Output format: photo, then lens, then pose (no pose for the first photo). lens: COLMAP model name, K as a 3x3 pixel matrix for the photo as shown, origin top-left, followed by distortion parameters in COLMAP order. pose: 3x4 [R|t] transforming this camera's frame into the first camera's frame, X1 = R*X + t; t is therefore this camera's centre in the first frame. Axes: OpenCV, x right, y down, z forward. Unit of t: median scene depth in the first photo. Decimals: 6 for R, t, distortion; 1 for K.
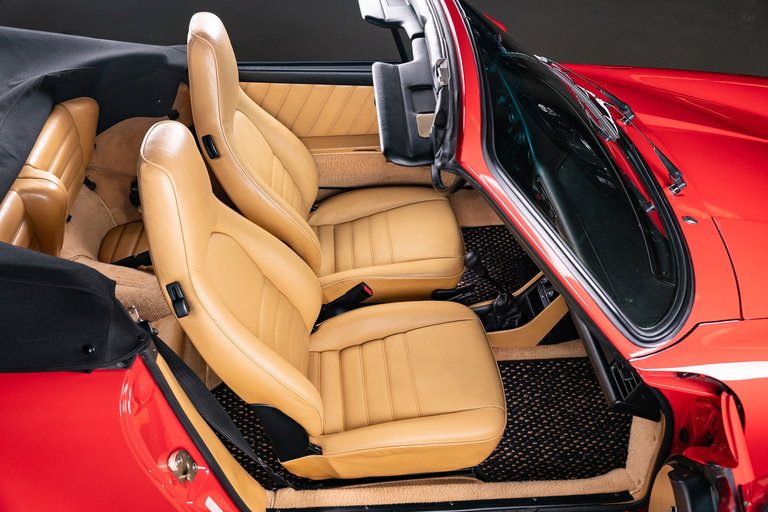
lens RADIAL K [[726.4, 0, 386.8], [0, 726.4, 250.4], [0, 0, 1]] dist [-0.000258, -0.011079]
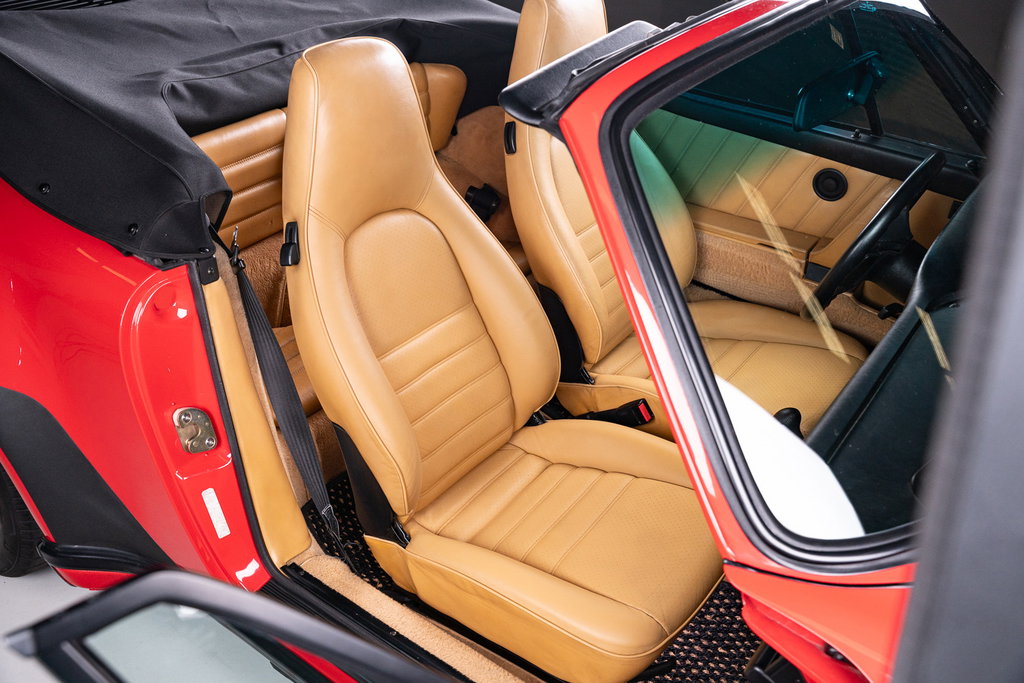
lens RADIAL K [[969.3, 0, 512.0], [0, 969.3, 341.5], [0, 0, 1]] dist [-0.008461, -0.009448]
pose [[0.763911, 0.350465, -0.541862, 0.385844], [-0.411851, 0.911210, 0.008728, 0.042873], [0.496809, 0.216499, 0.840422, 0.196615]]
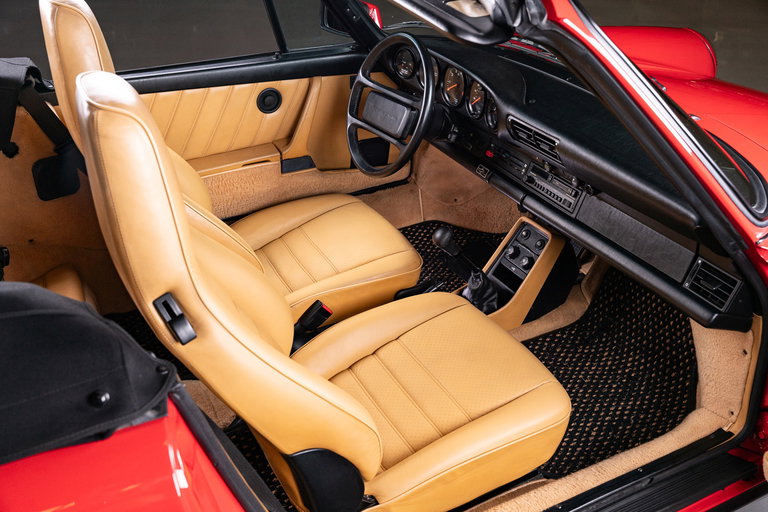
lens RADIAL K [[727.0, 0, 384.0], [0, 727.0, 256.0], [0, 0, 1]] dist [-0.008461, -0.009448]
pose [[0.924063, -0.217976, 0.313997, -0.234504], [0.252155, 0.964992, -0.072172, 0.082792], [-0.287273, 0.145867, 0.946677, 0.234823]]
